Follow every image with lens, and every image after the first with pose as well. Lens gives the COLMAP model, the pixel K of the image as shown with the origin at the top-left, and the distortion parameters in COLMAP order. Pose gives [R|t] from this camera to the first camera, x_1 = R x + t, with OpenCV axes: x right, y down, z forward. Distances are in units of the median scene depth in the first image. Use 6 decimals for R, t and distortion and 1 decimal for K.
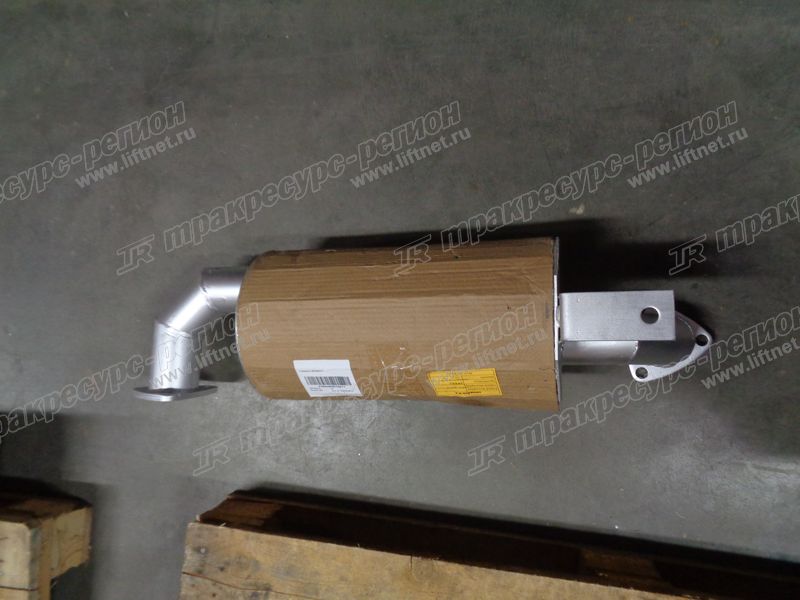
lens RADIAL K [[609.3, 0, 400.0], [0, 609.3, 300.0], [0, 0, 1]] dist [-0.006359, 0.048627]
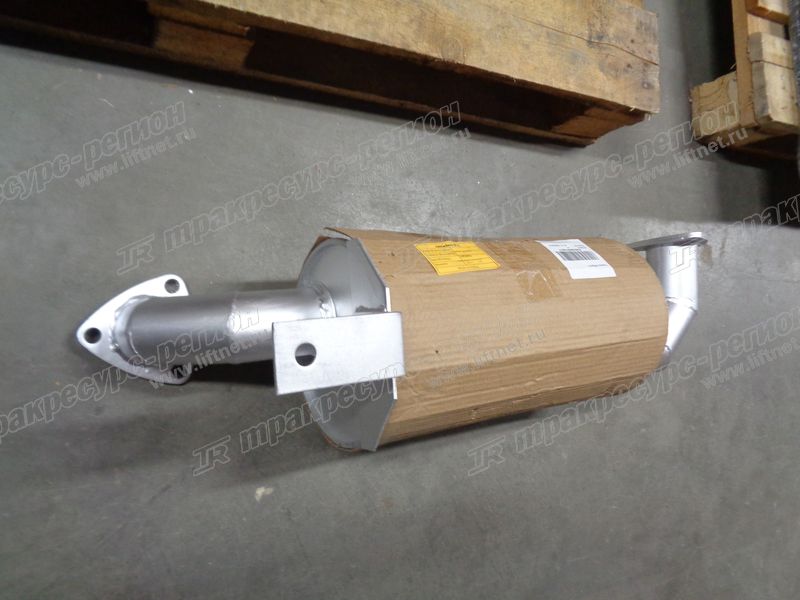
lens RADIAL K [[599.2, 0, 404.0], [0, 599.2, 302.7], [0, 0, 1]] dist [0.007141, -0.001311]
pose [[-0.951804, 0.059279, -0.300925, 0.371450], [-0.087552, -0.992833, 0.081342, 0.013306], [-0.293947, 0.103768, 0.950172, 0.225036]]
